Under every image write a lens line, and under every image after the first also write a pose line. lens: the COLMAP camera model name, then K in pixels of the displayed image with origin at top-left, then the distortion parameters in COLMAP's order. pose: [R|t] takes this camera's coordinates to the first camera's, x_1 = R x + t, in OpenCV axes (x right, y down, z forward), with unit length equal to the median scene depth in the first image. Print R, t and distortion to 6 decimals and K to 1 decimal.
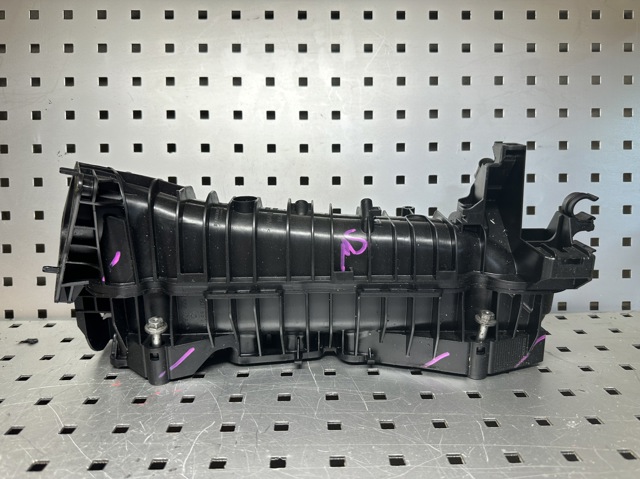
lens RADIAL K [[476.9, 0, 320.0], [0, 476.9, 239.5], [0, 0, 1]] dist [0.000758, -0.042997]
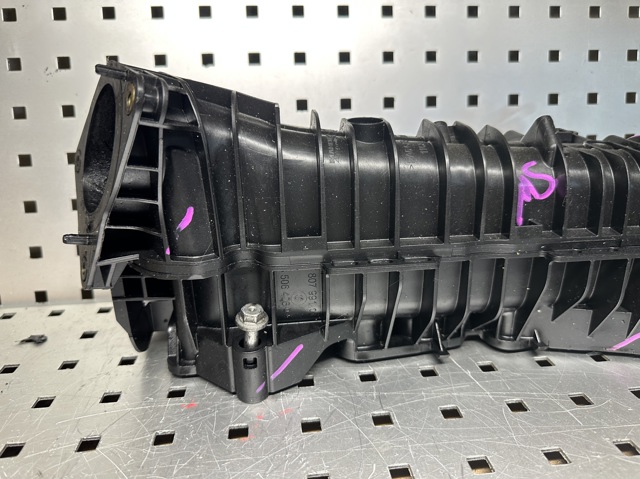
lens RADIAL K [[477.1, 0, 320.0], [0, 477.1, 239.5], [0, 0, 1]] dist [-0.002315, -0.057235]
pose [[0.996404, -0.039505, 0.074957, -0.284481], [0.032093, 0.994705, 0.097636, 0.011330], [-0.078418, -0.094879, 0.992395, 0.336818]]
